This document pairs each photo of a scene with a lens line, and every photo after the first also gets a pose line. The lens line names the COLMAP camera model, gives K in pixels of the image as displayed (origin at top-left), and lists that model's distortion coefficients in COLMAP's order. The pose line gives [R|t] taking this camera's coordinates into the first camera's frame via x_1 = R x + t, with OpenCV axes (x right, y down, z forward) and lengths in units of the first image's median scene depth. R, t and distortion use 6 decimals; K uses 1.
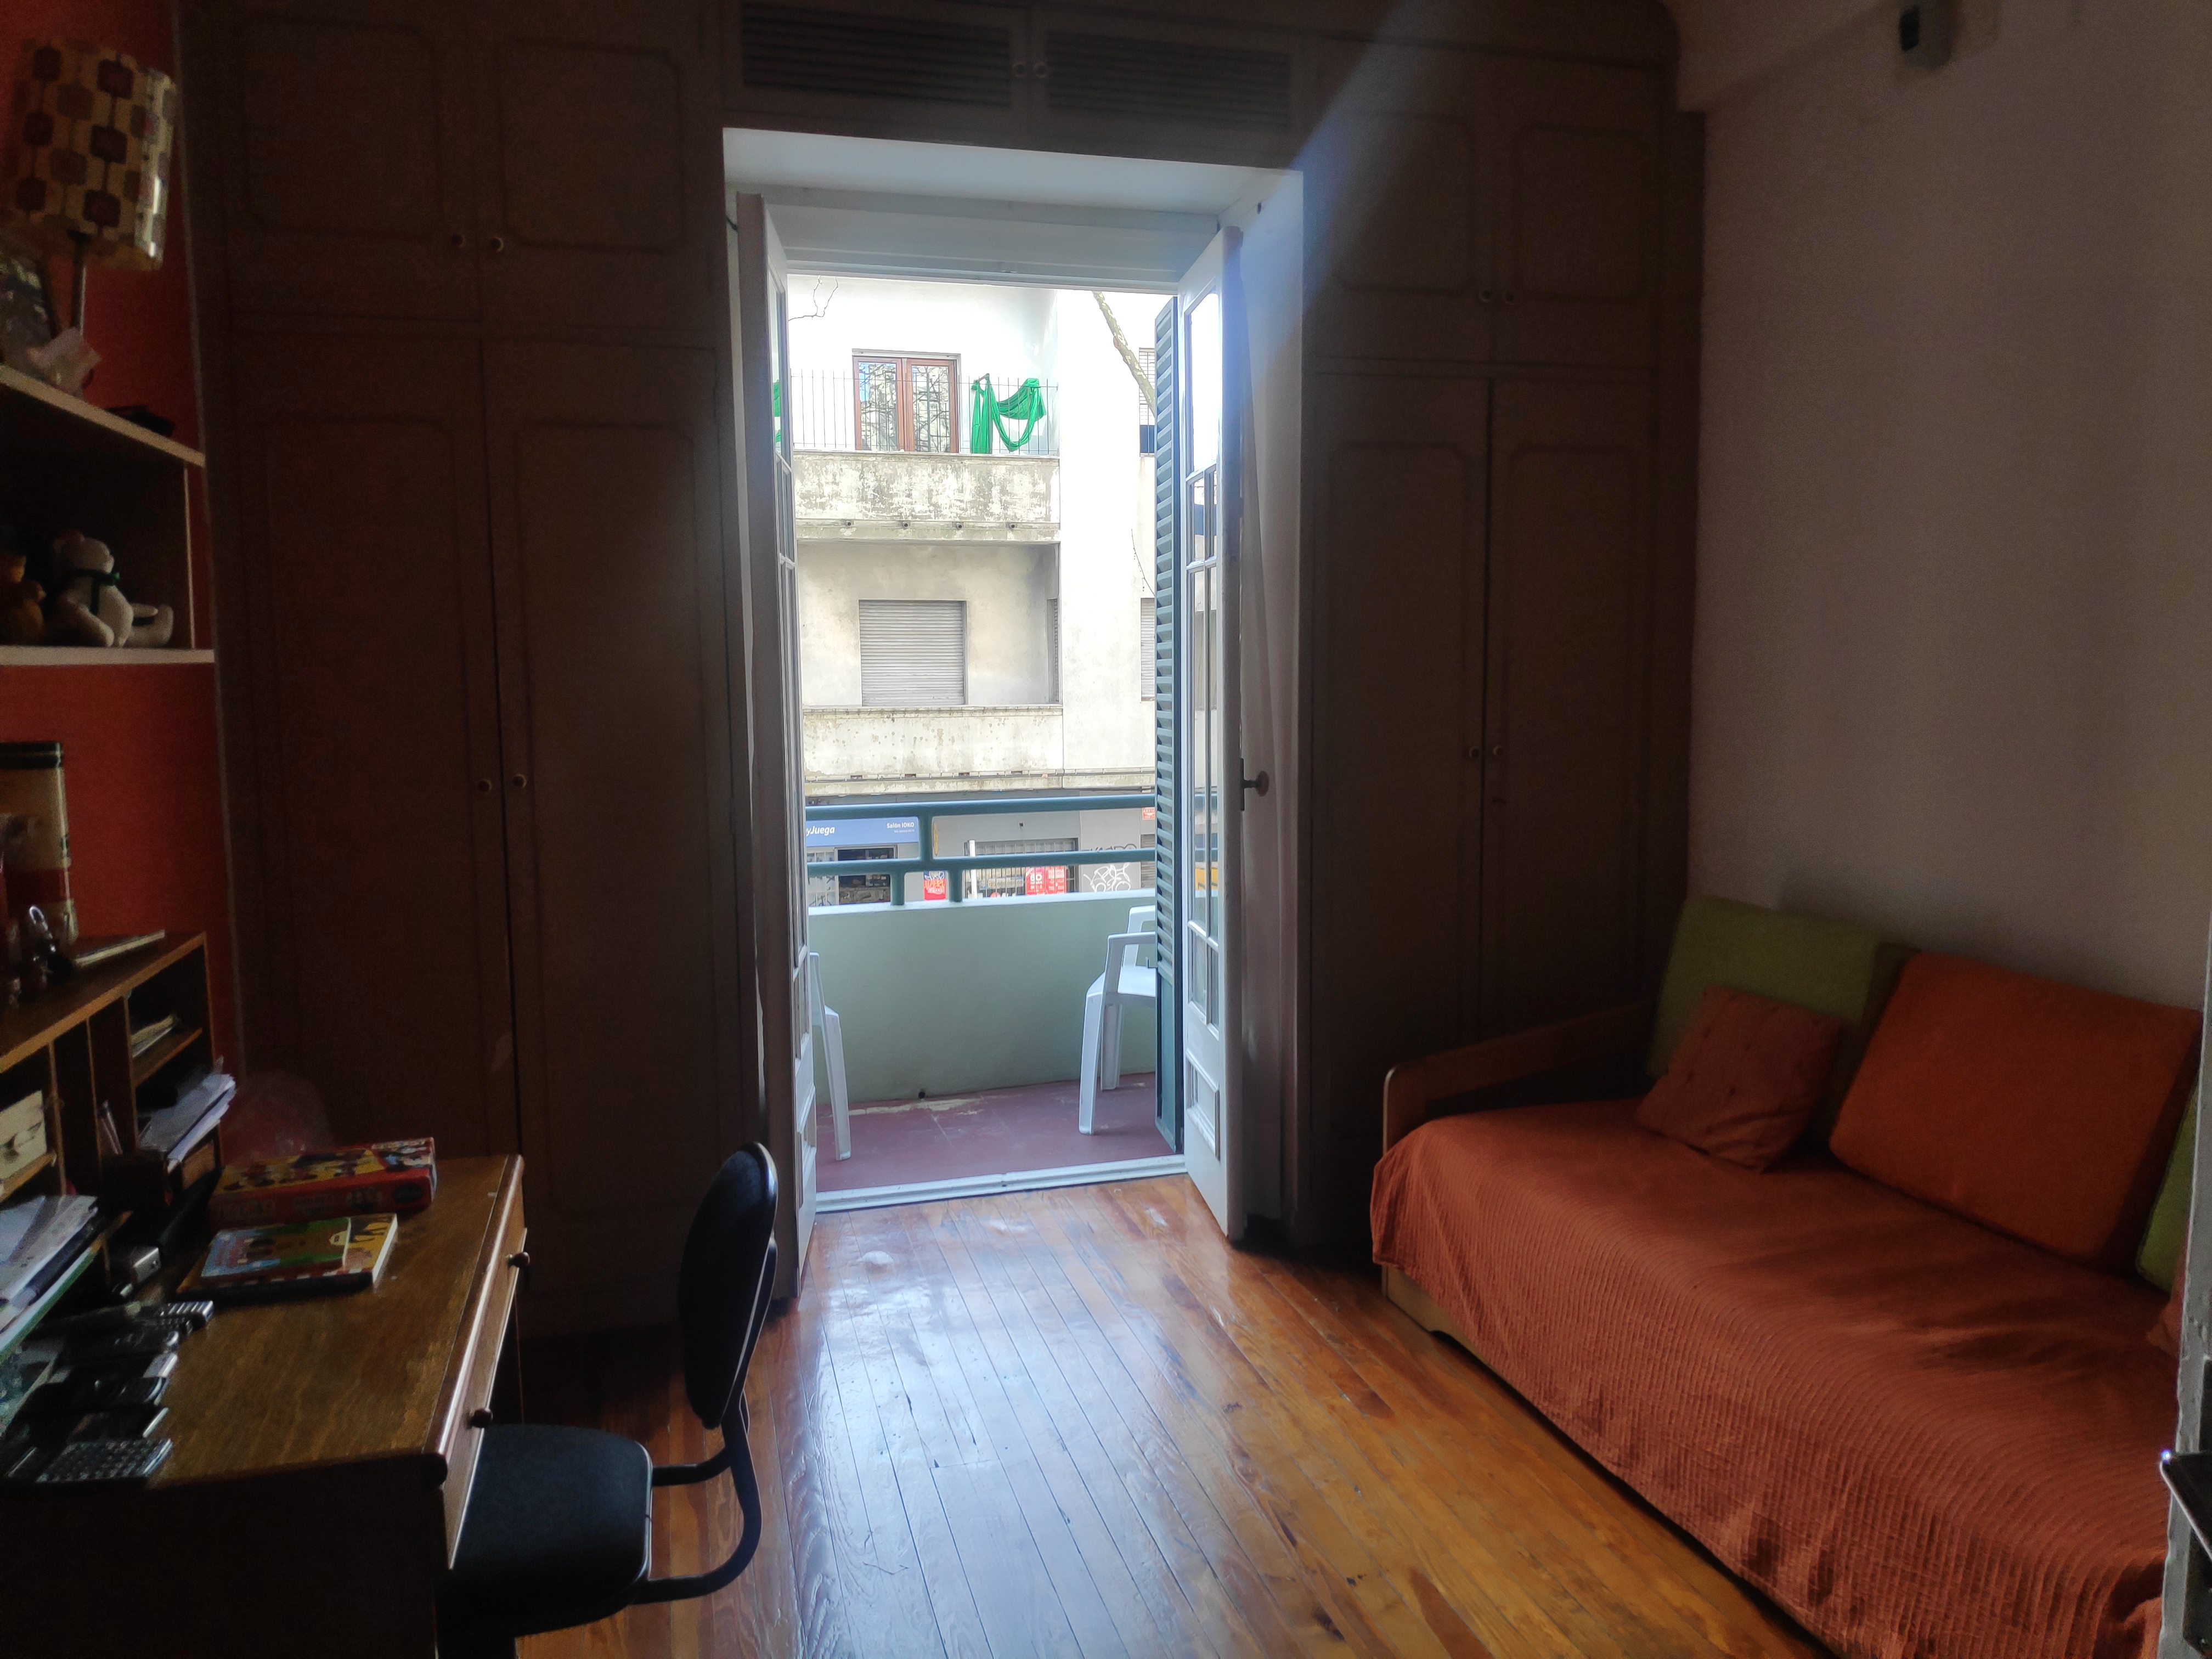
lens RADIAL K [[1586.8, 0, 1109.5], [0, 1586.8, 831.4], [0, 0, 1]] dist [-0.014336, -0.001545]
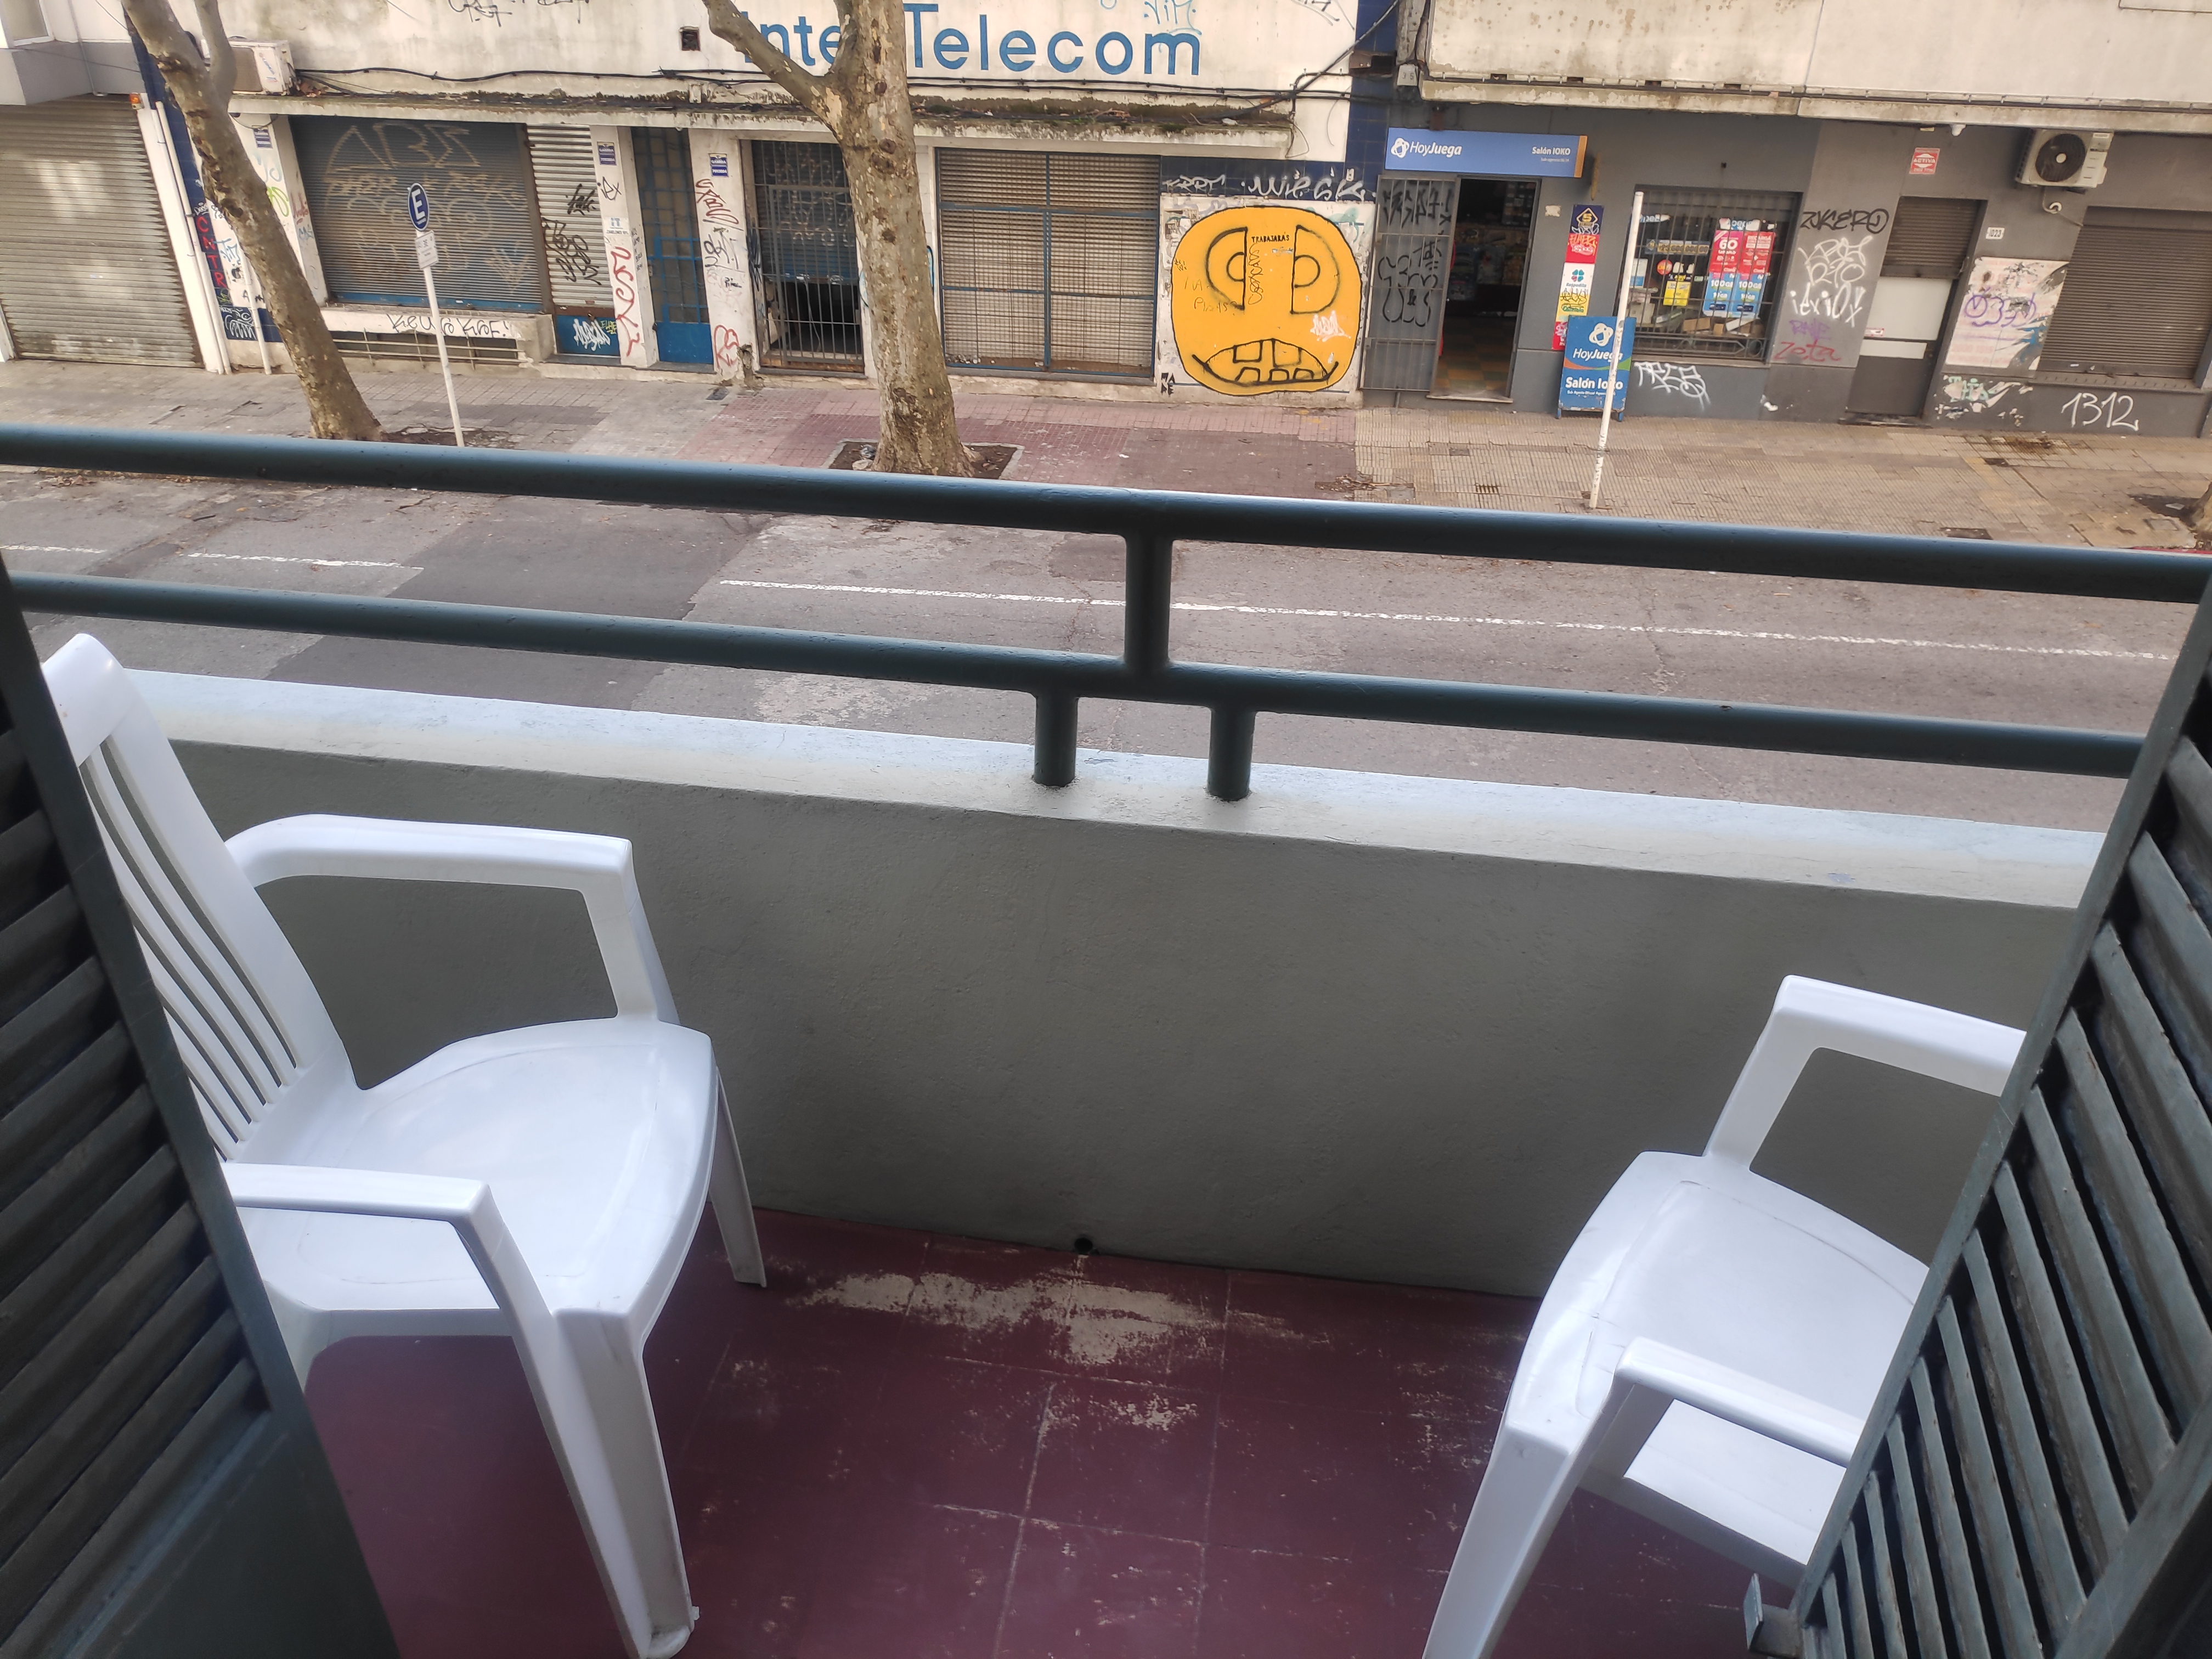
lens RADIAL K [[1586.8, 0, 1098.1], [0, 1586.8, 830.8], [0, 0, 1]] dist [-0.014336, -0.001545]
pose [[0.911807, 0.233409, -0.337828, -0.002606], [-0.069788, 0.898849, 0.432666, -0.024184], [0.404645, -0.370931, 0.835866, 0.196602]]
